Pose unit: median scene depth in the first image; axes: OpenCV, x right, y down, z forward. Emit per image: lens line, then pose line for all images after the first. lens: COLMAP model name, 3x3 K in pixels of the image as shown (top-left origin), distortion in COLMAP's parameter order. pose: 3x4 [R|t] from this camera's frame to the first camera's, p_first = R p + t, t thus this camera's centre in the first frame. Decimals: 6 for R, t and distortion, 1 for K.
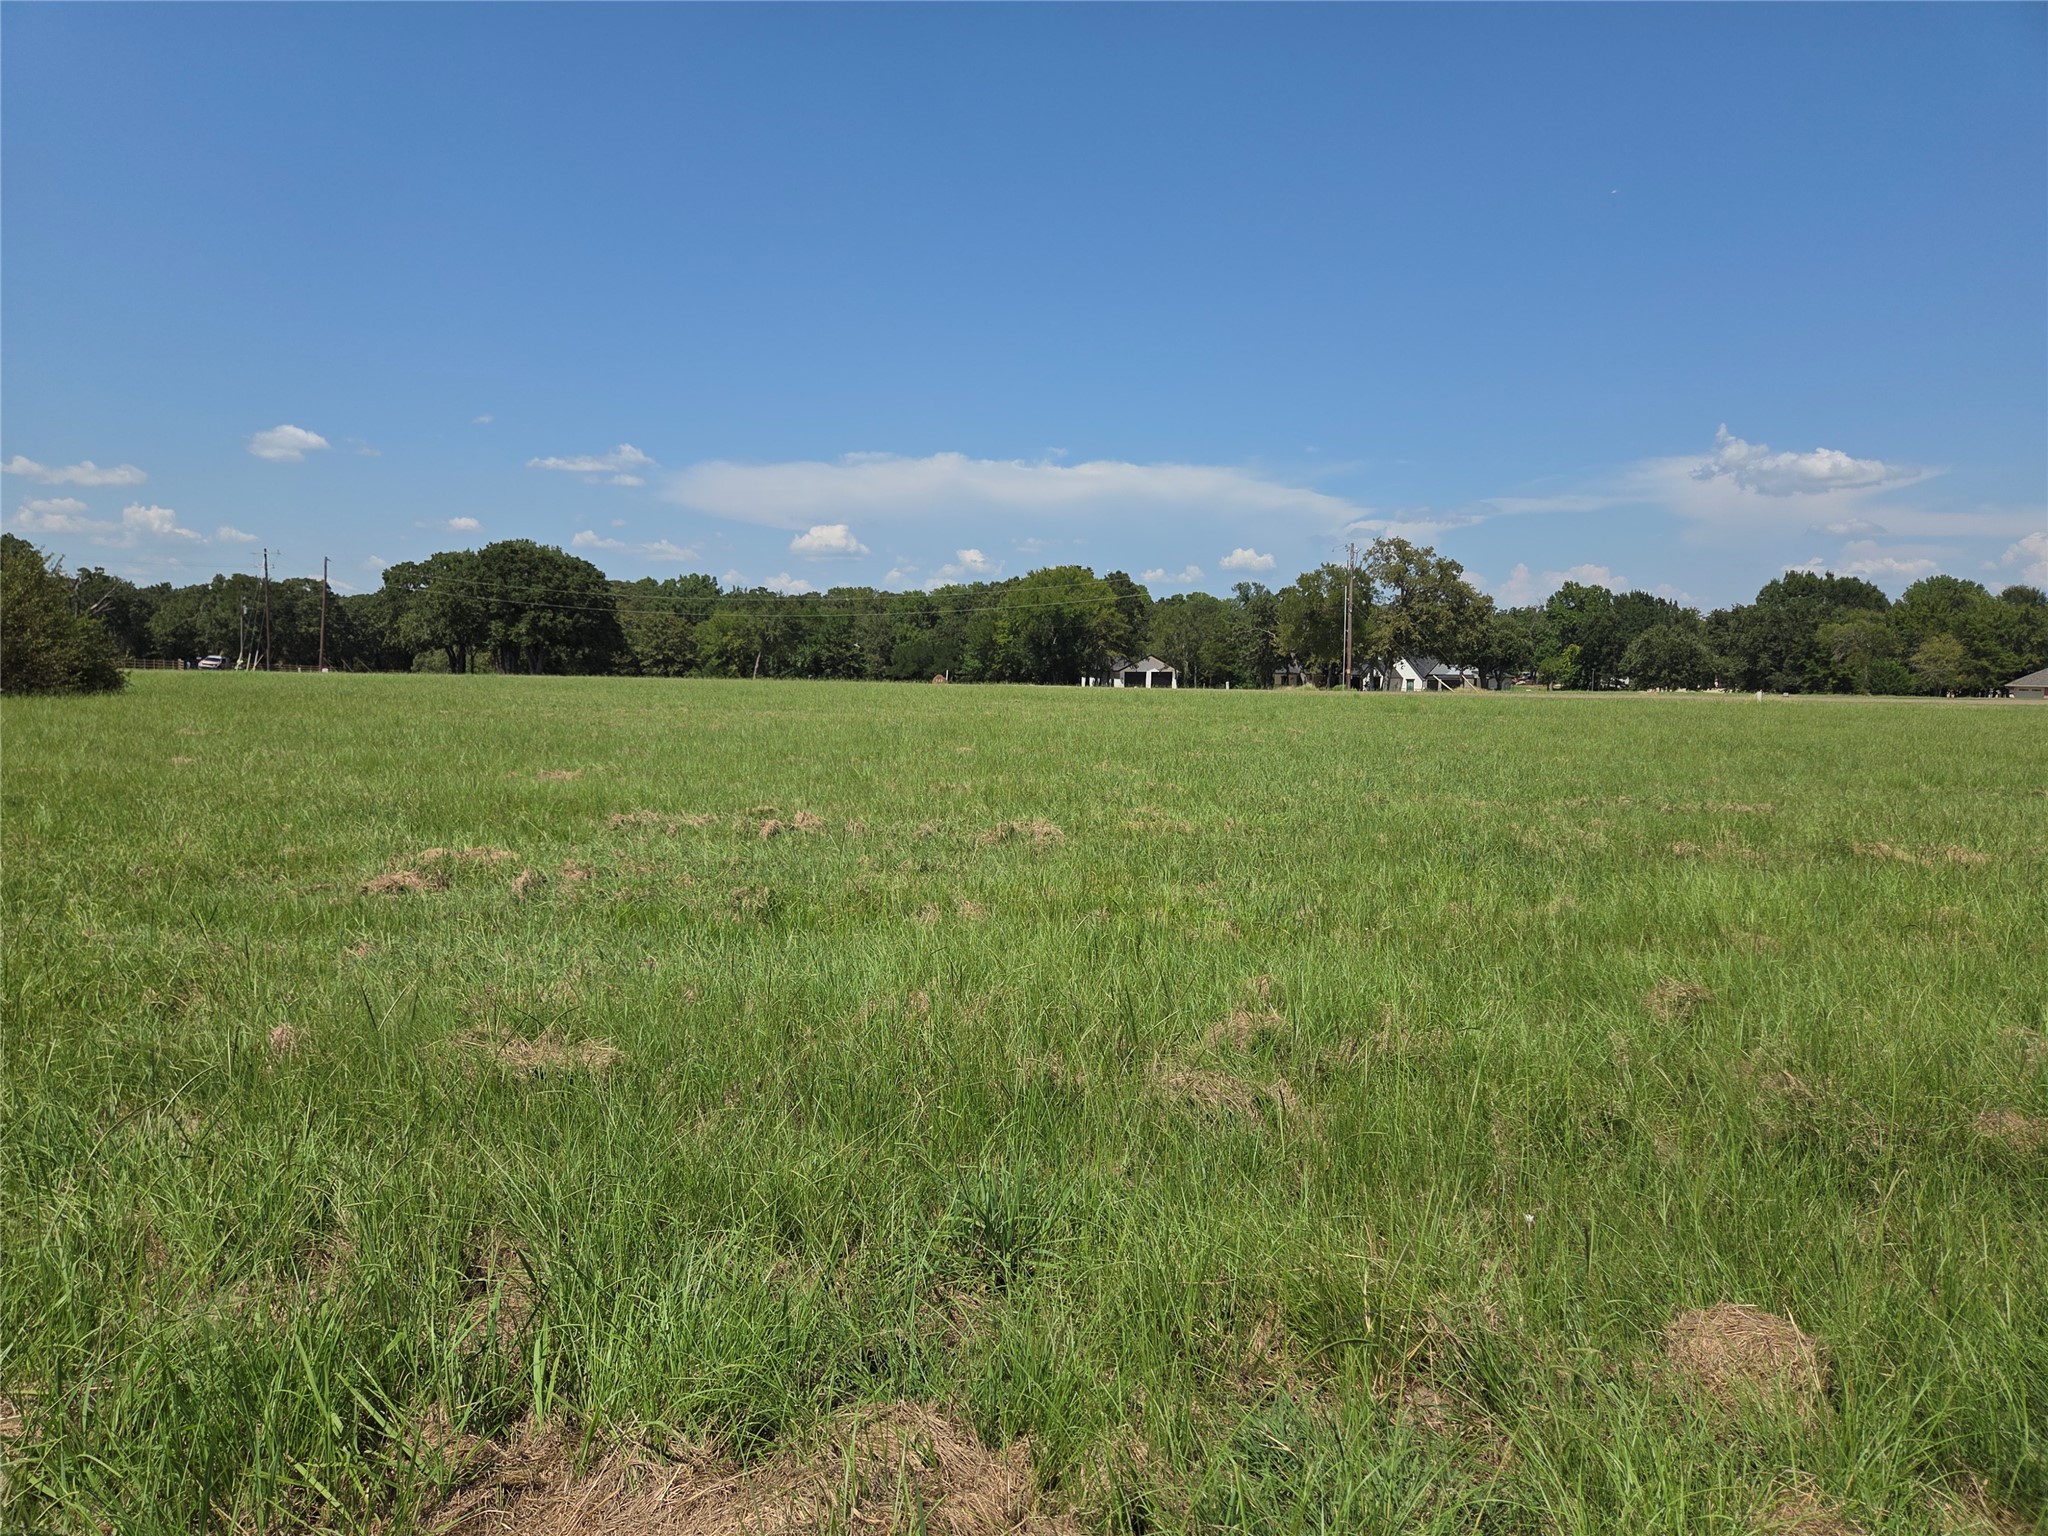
lens RADIAL K [[1365.1, 0, 1007.0], [0, 1365.1, 758.7], [0, 0, 1]] dist [0.075925, -0.063381]
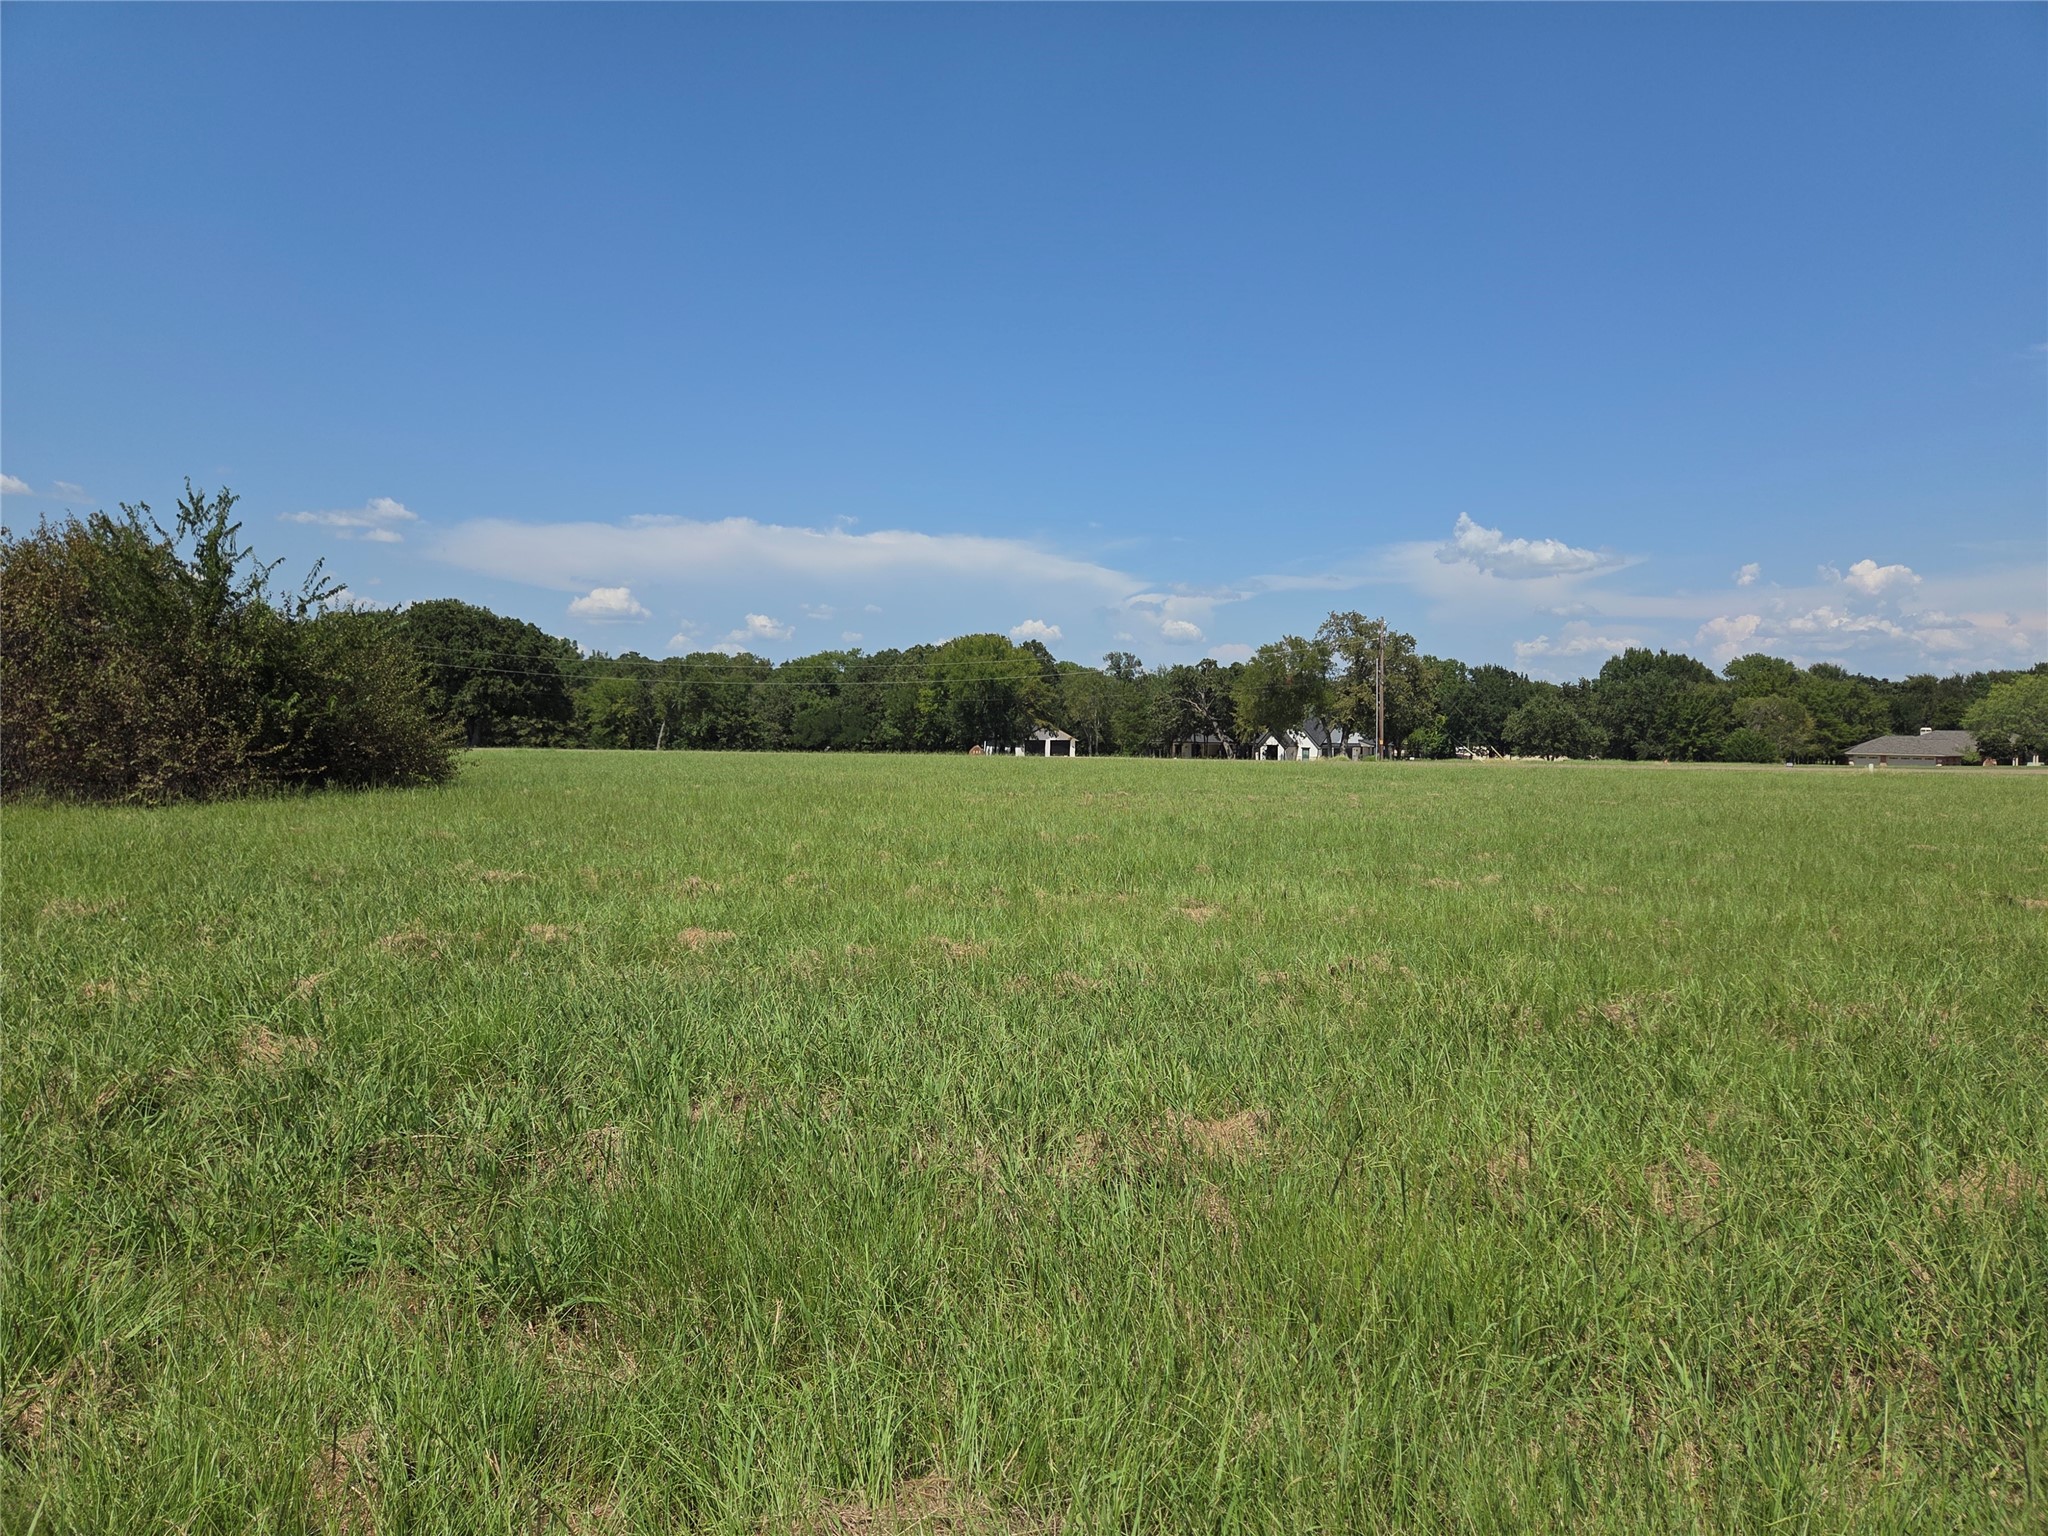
lens RADIAL K [[1365.1, 0, 1032.4], [0, 1365.1, 755.7], [0, 0, 1]] dist [0.075925, -0.063381]
pose [[0.985178, -0.003420, 0.171499, -0.082284], [0.012163, 0.998678, -0.049953, -0.002940], [-0.171101, 0.051299, 0.983917, 0.022701]]
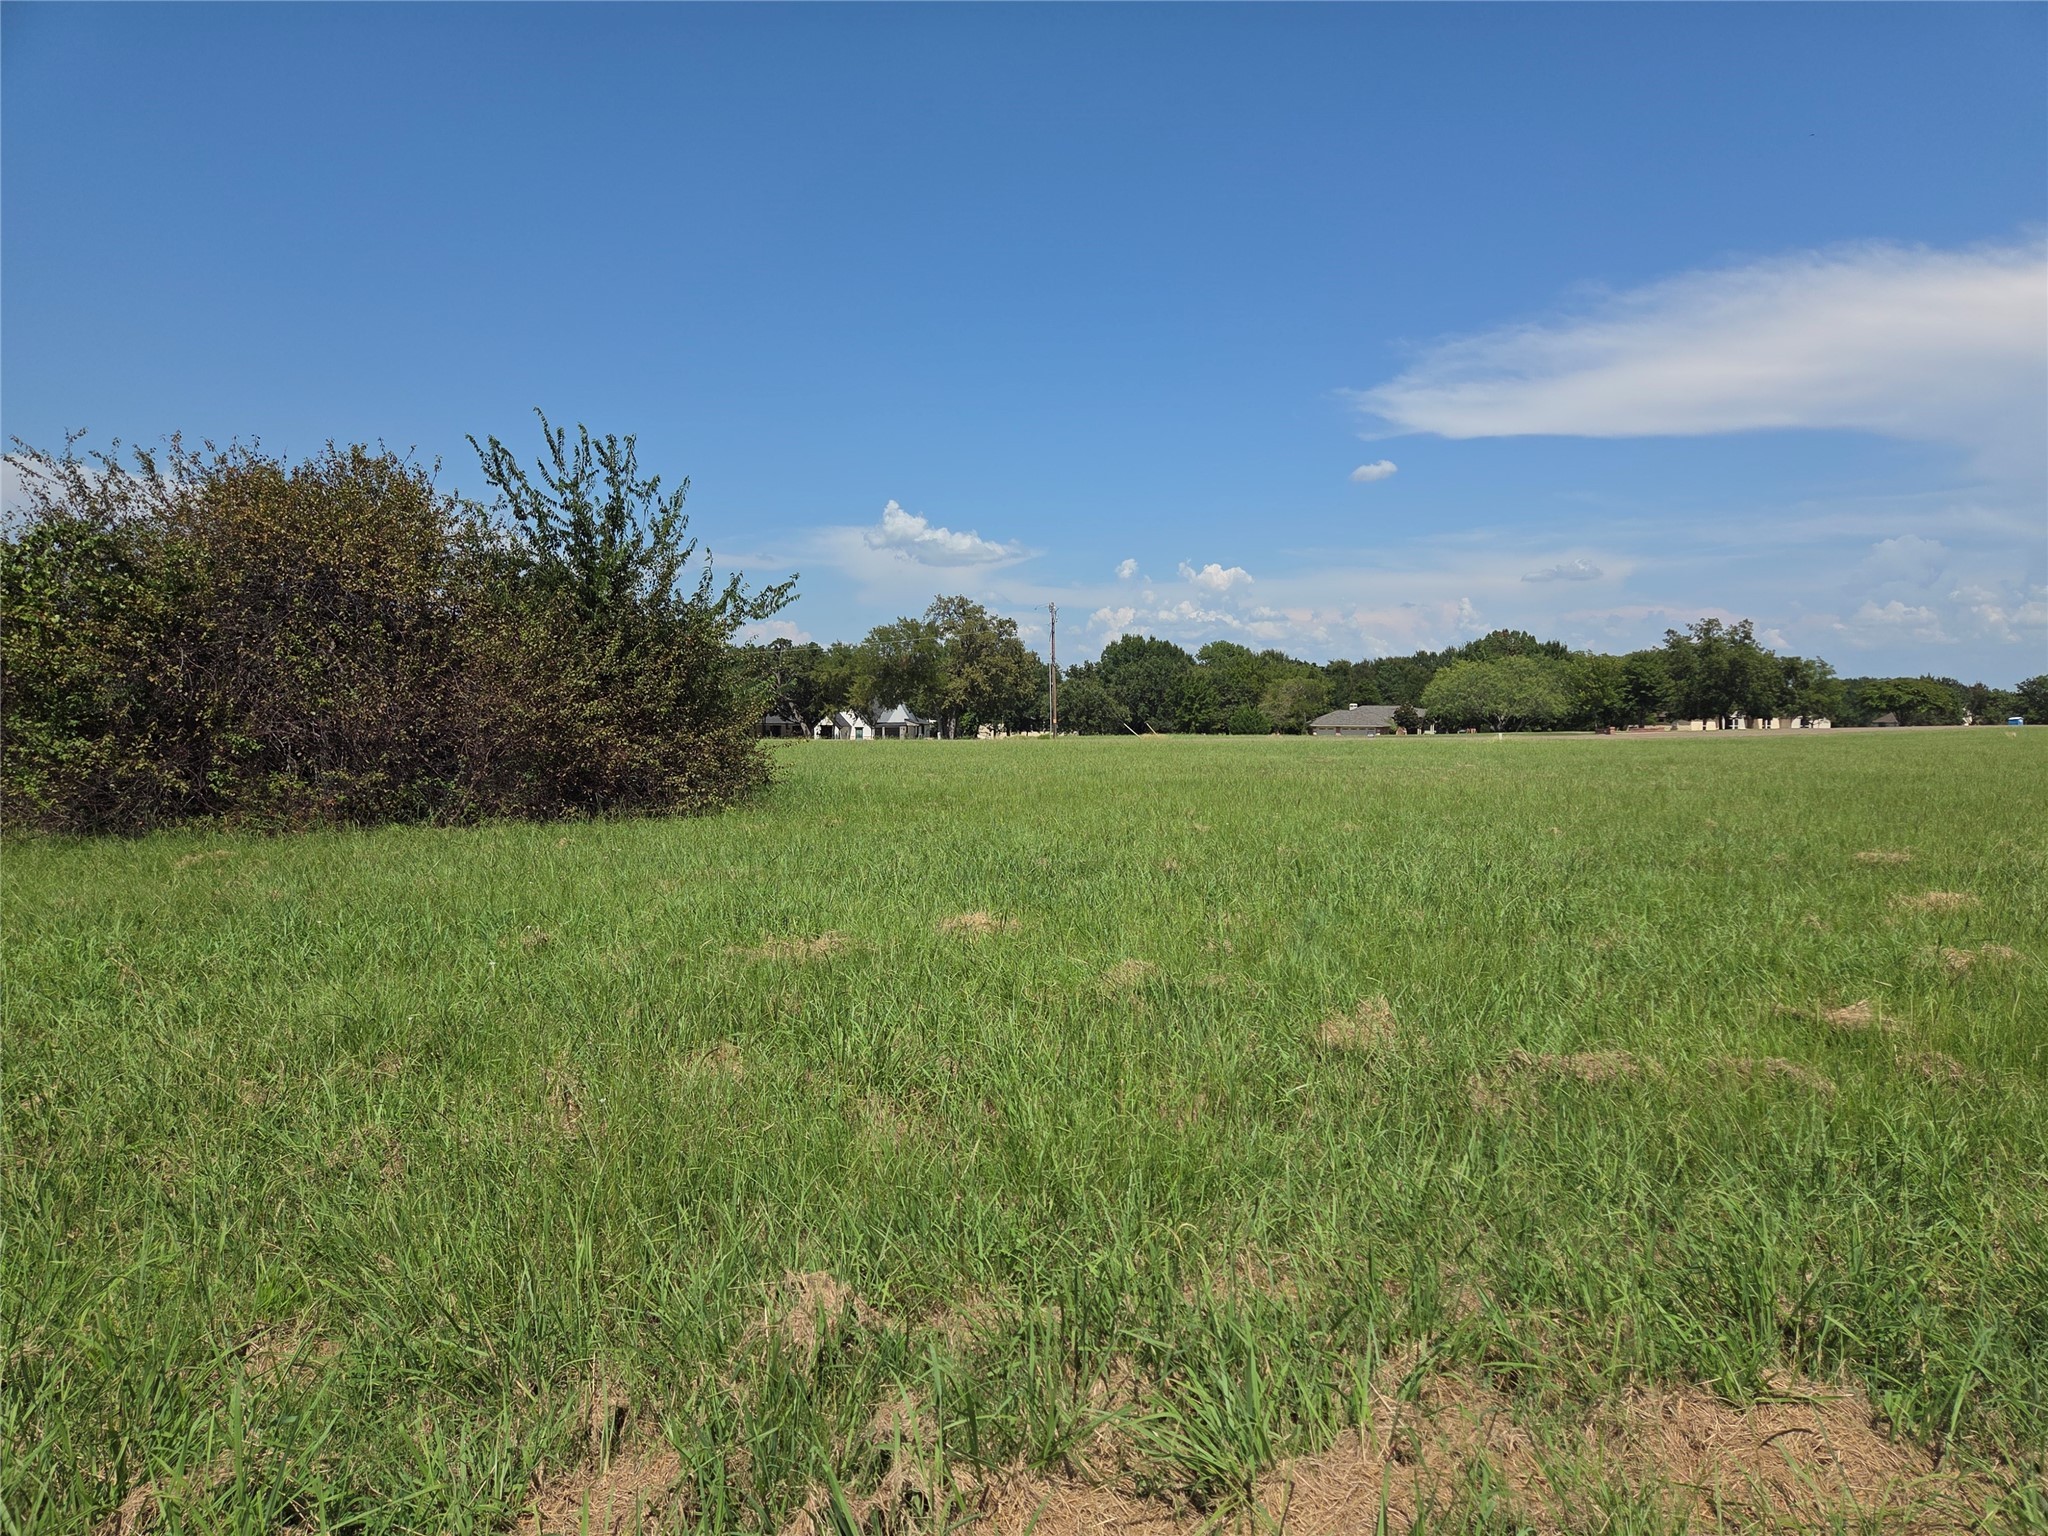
lens RADIAL K [[1365.1, 0, 1050.8], [0, 1365.1, 755.4], [0, 0, 1]] dist [0.075925, -0.063381]
pose [[0.828923, -0.027727, 0.558675, -0.162782], [0.048724, 0.998553, -0.022736, -0.005600], [-0.557236, 0.046068, 0.829075, 0.052601]]
